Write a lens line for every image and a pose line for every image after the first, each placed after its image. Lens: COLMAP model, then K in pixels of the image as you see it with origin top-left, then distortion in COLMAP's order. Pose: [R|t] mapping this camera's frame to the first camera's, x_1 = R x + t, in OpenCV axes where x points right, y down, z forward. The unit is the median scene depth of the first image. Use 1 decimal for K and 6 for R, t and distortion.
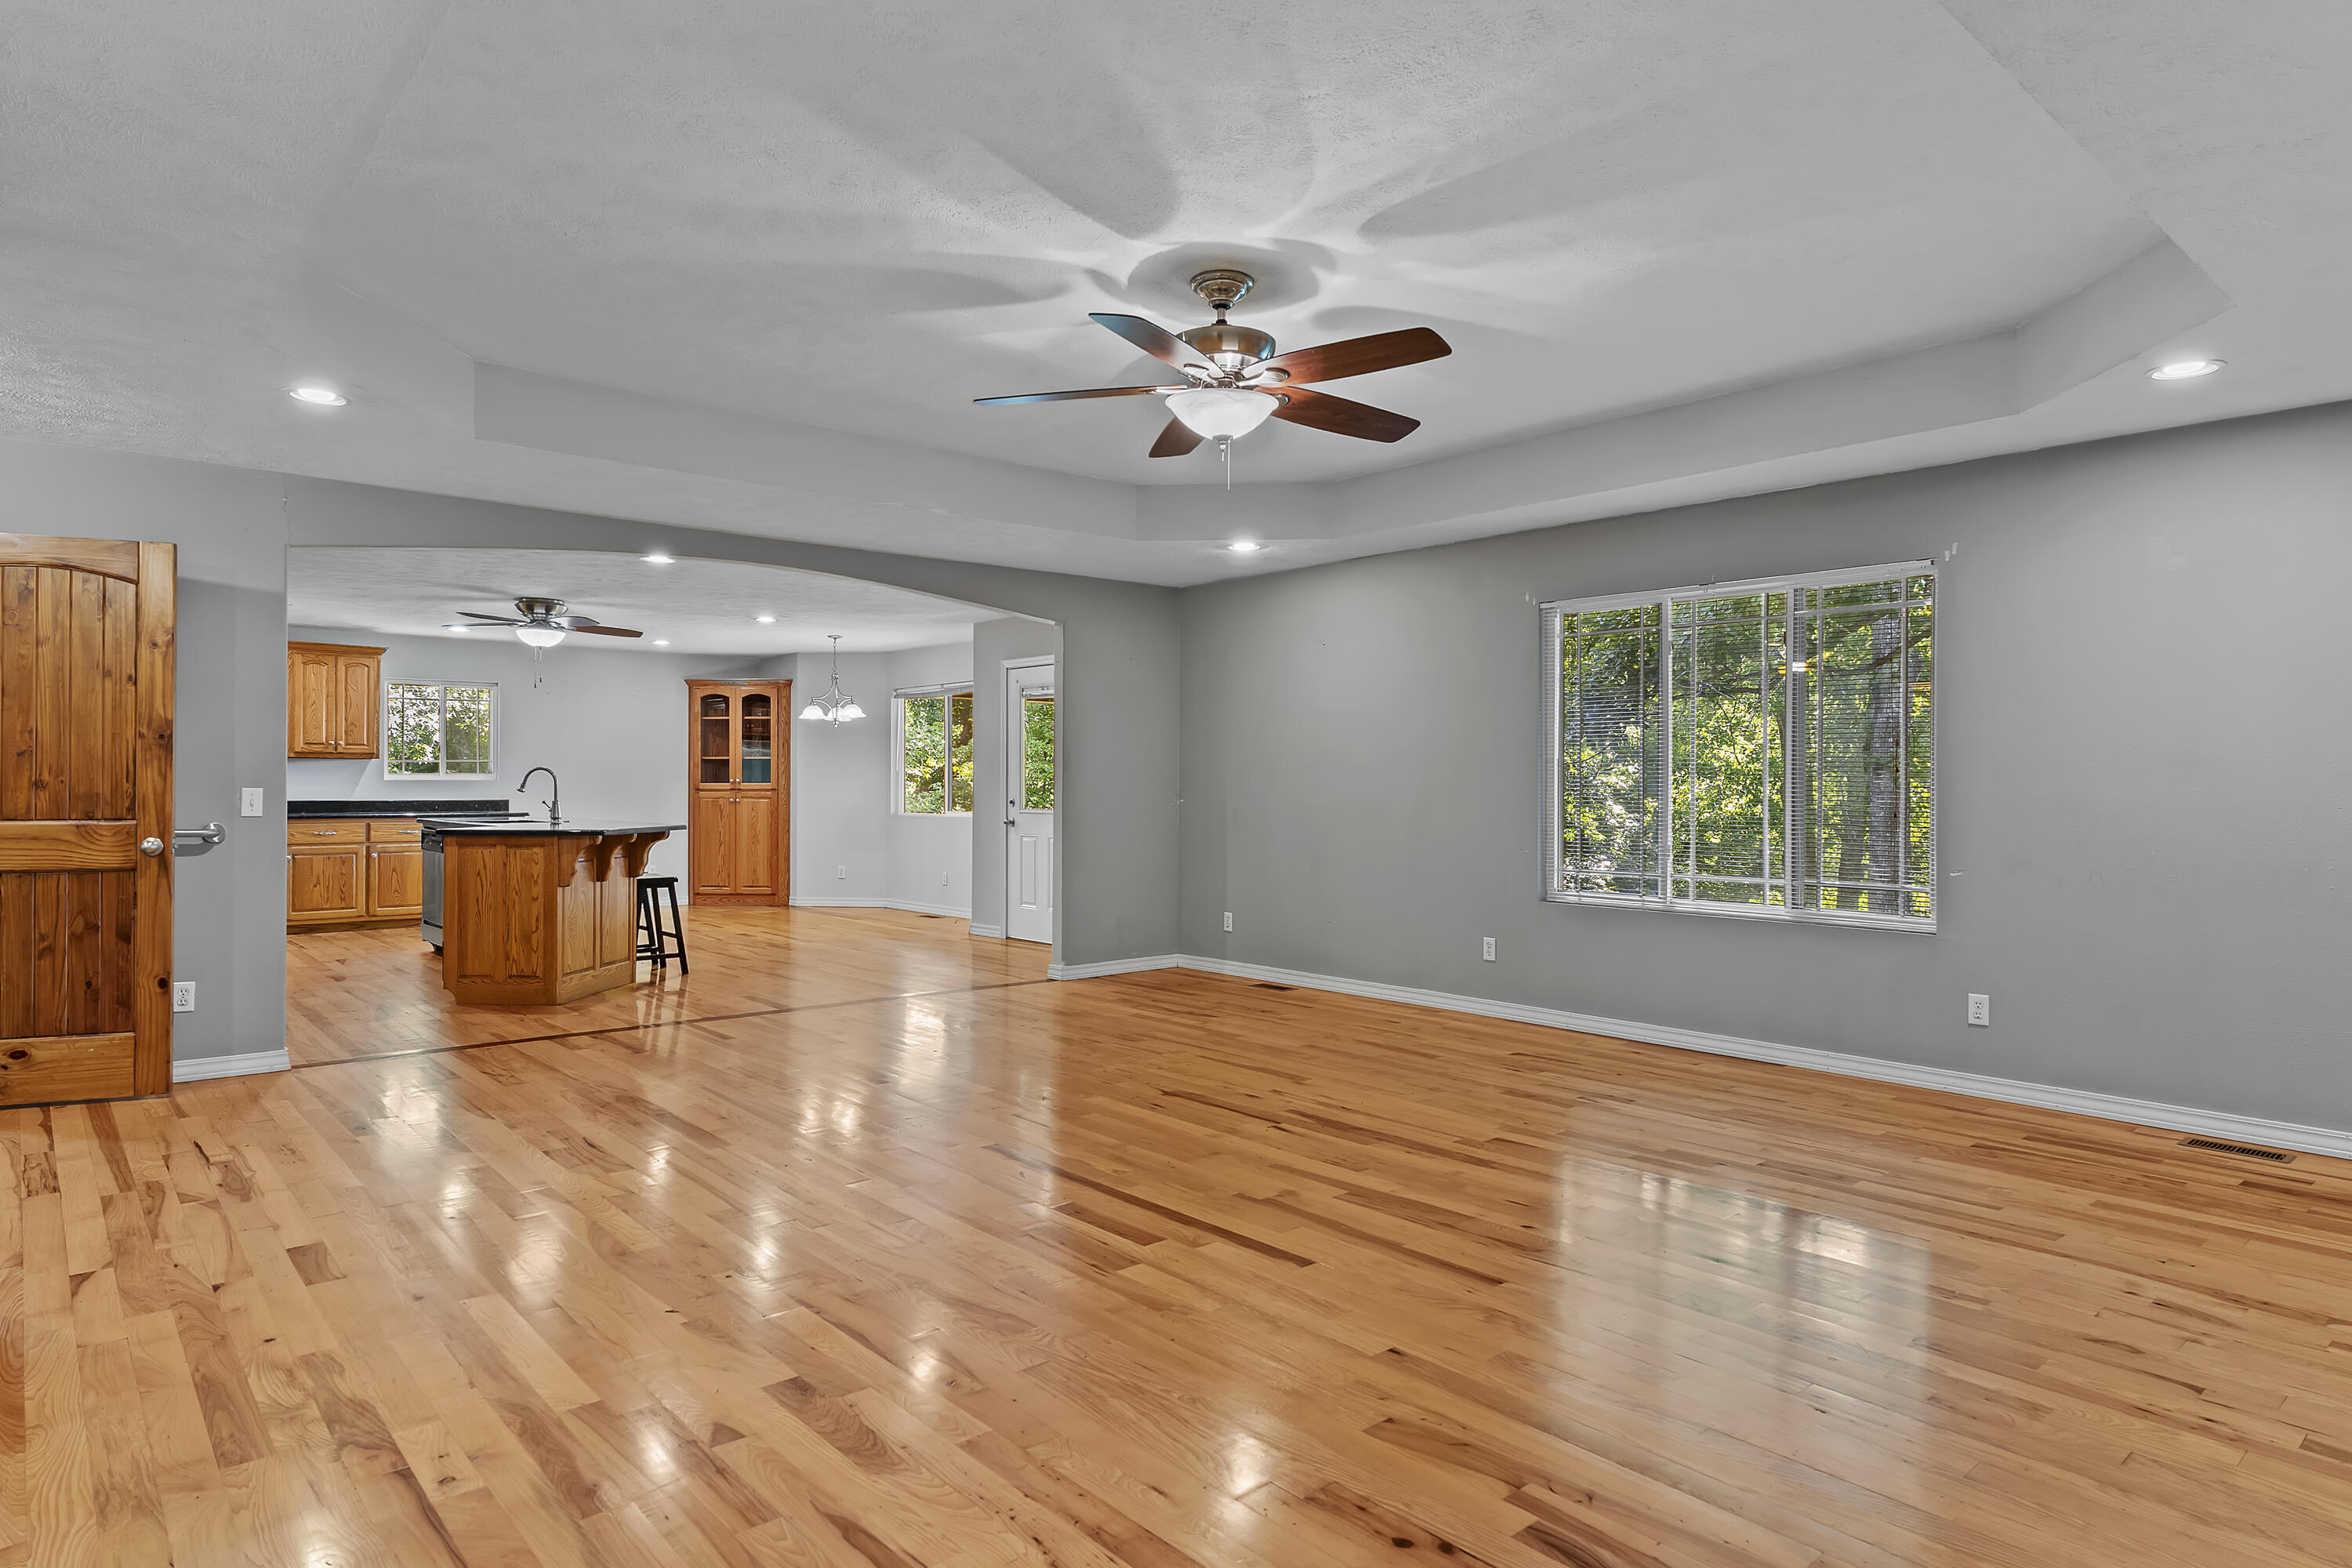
lens RADIAL K [[1311.5, 0, 1192.0], [0, 1311.5, 783.1], [0, 0, 1]] dist [0.004275, 0.000841]
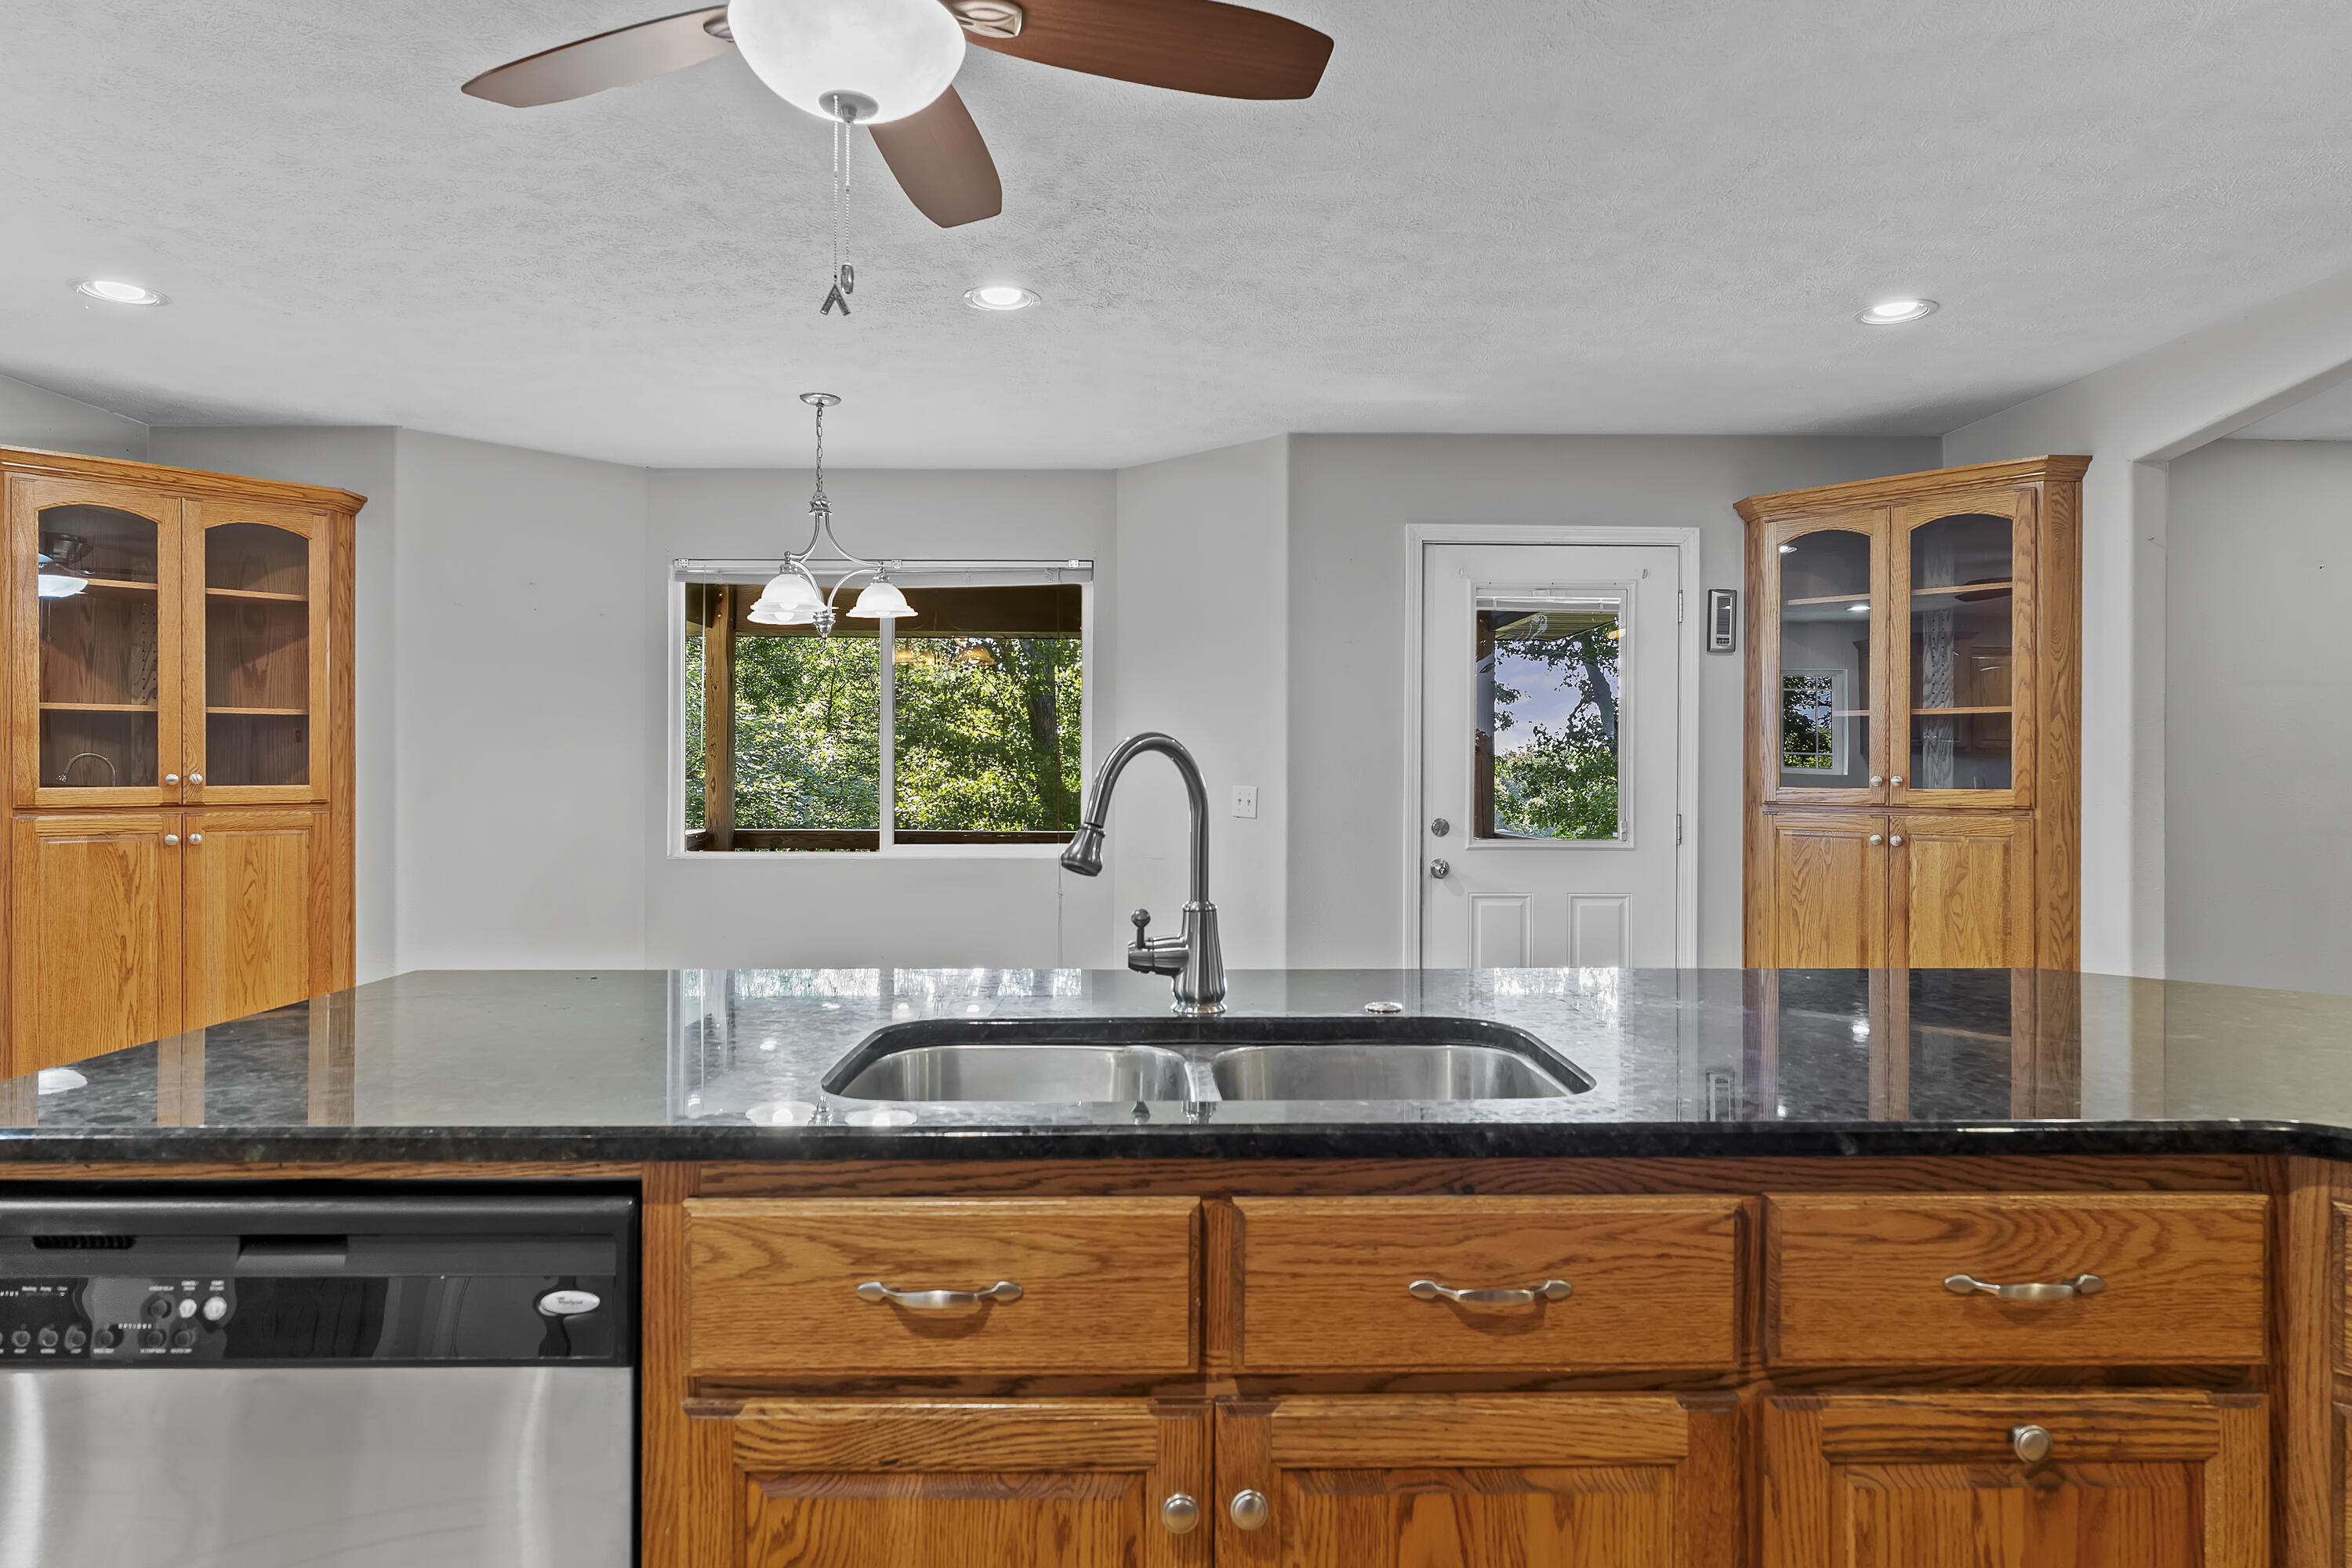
lens RADIAL K [[1308.0, 0, 1203.1], [0, 1308.0, 802.7], [0, 0, 1]] dist [-0.000402, -0.002120]
pose [[0.649550, -0.019397, 0.760071, -1.126616], [-0.002217, 0.999622, 0.027405, -0.014353], [-0.760316, -0.019486, 0.649262, 1.548585]]
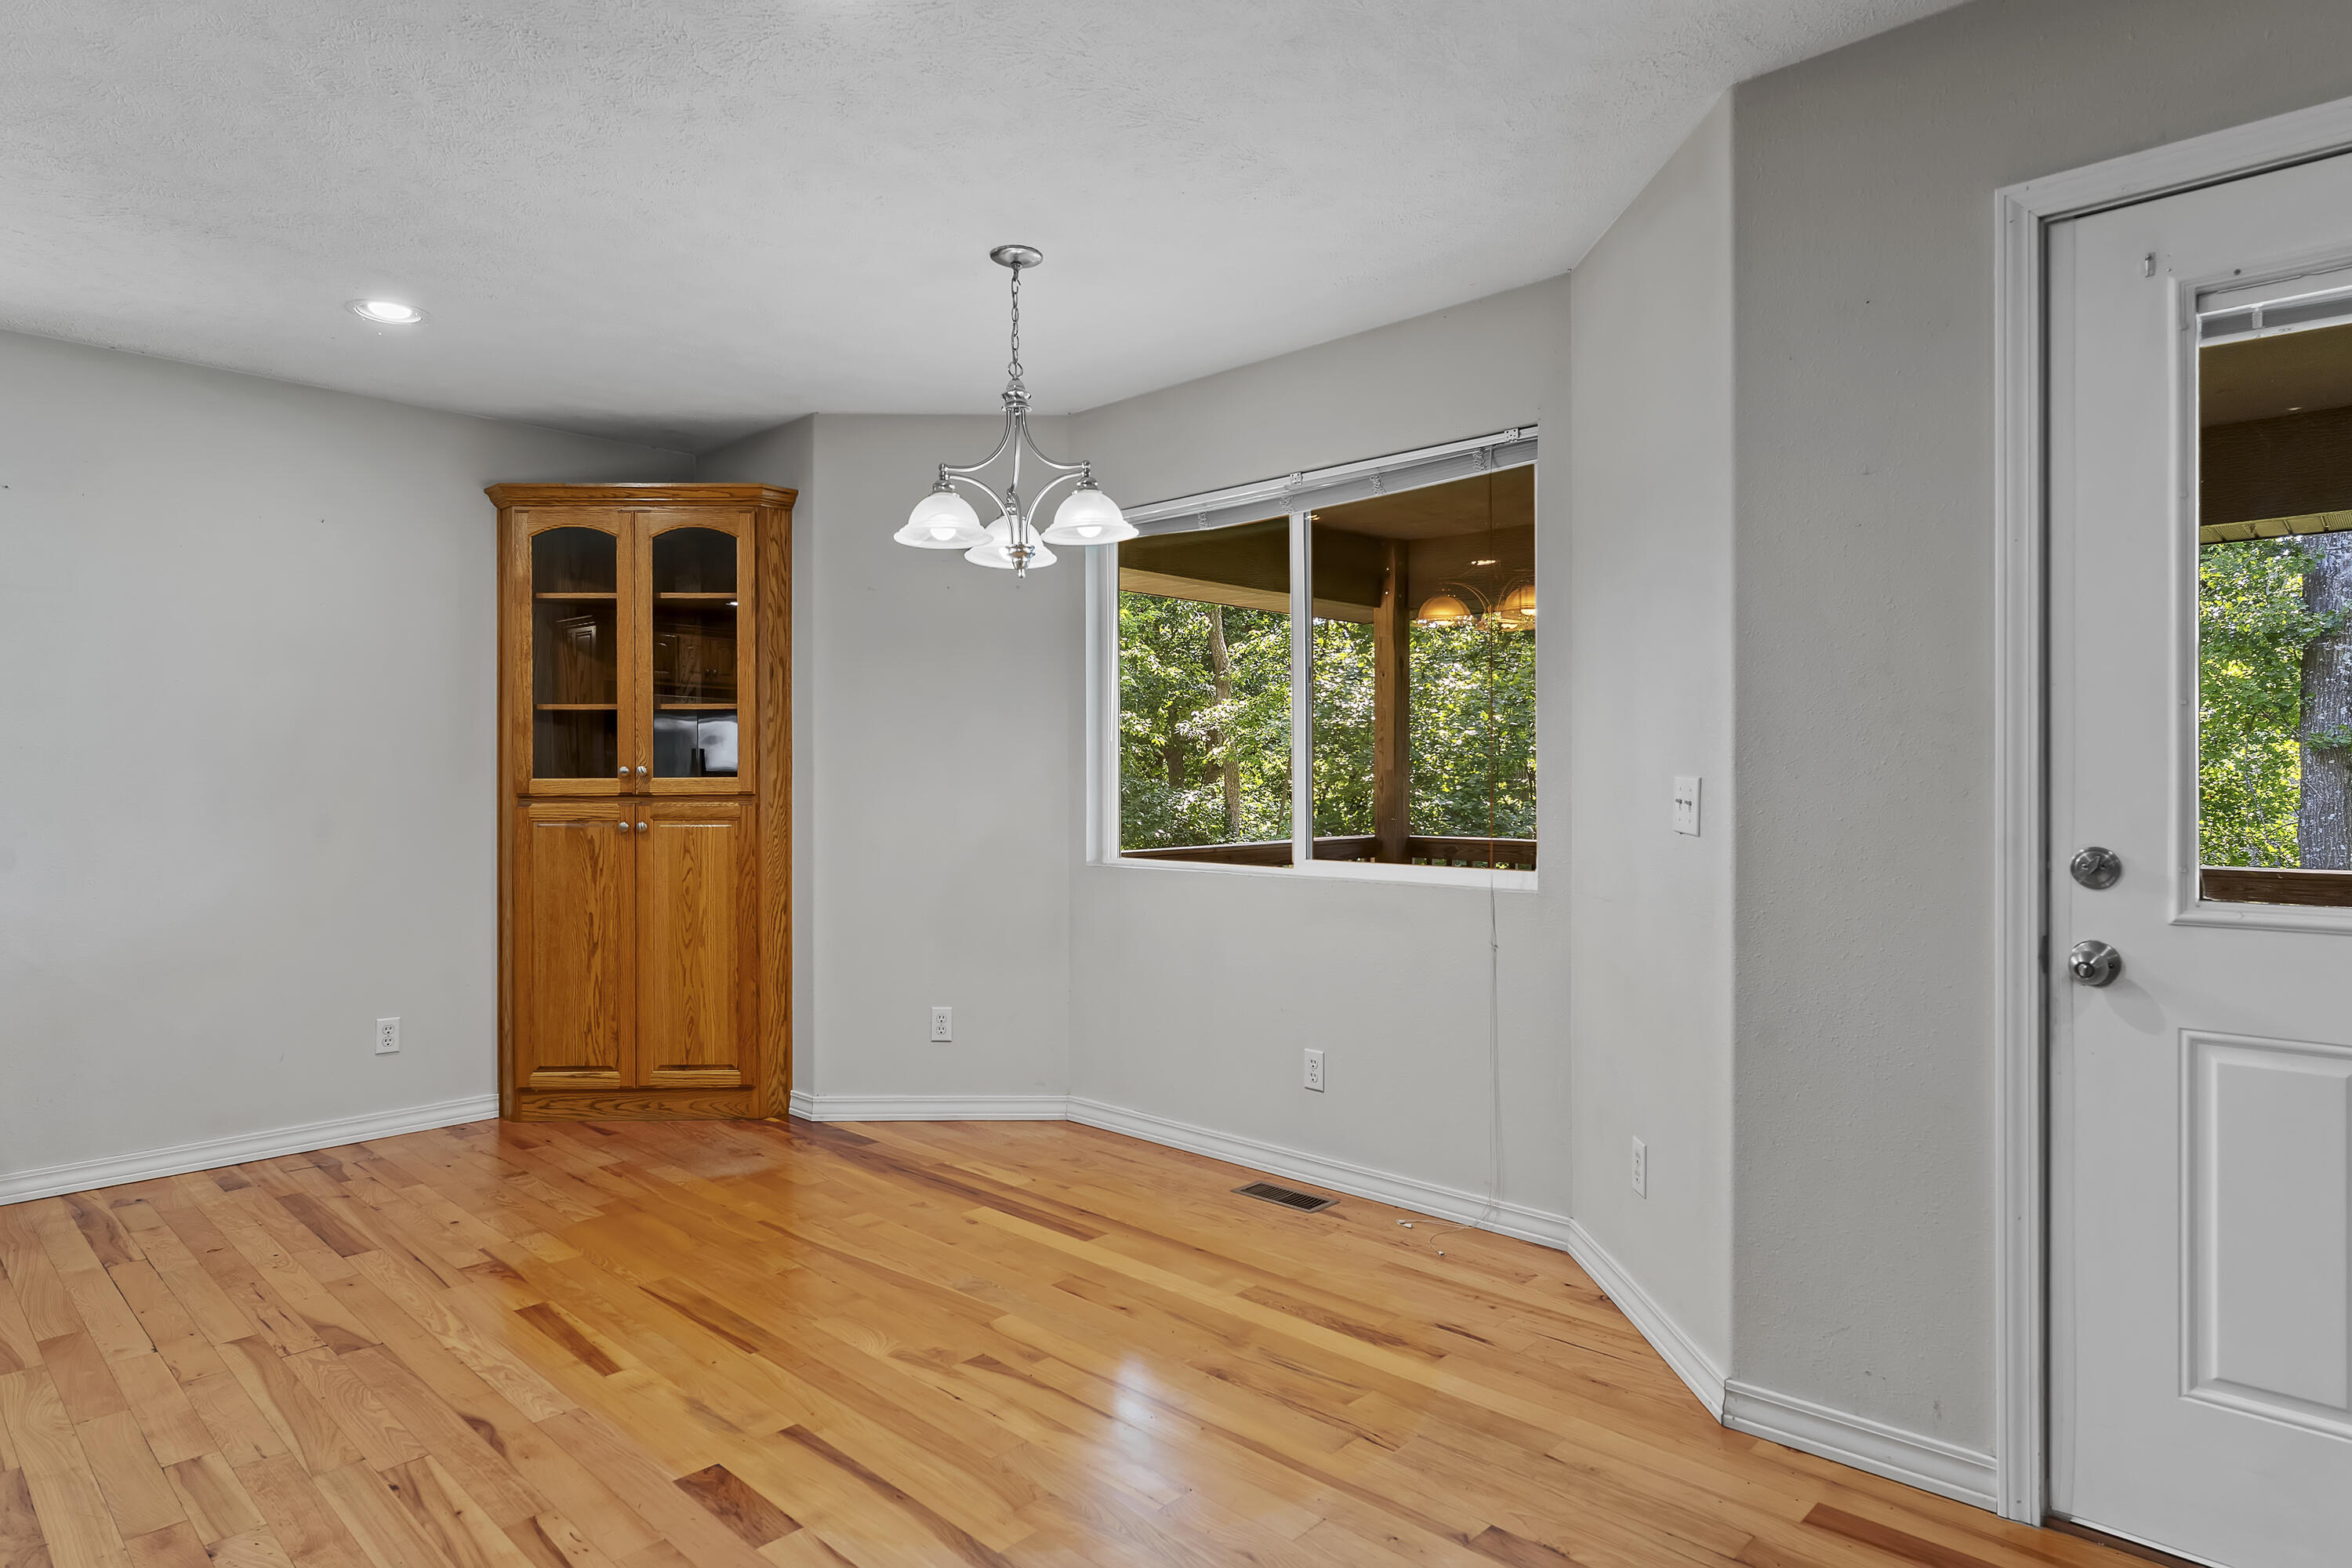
lens RADIAL K [[1311.5, 0, 1192.0], [0, 1311.5, 783.1], [0, 0, 1]] dist [0.004275, 0.000841]
pose [[0.995497, -0.002441, 0.094763, -0.606017], [0.002016, 0.999987, 0.004580, 0.000215], [-0.094773, -0.004369, 0.995489, 1.652963]]
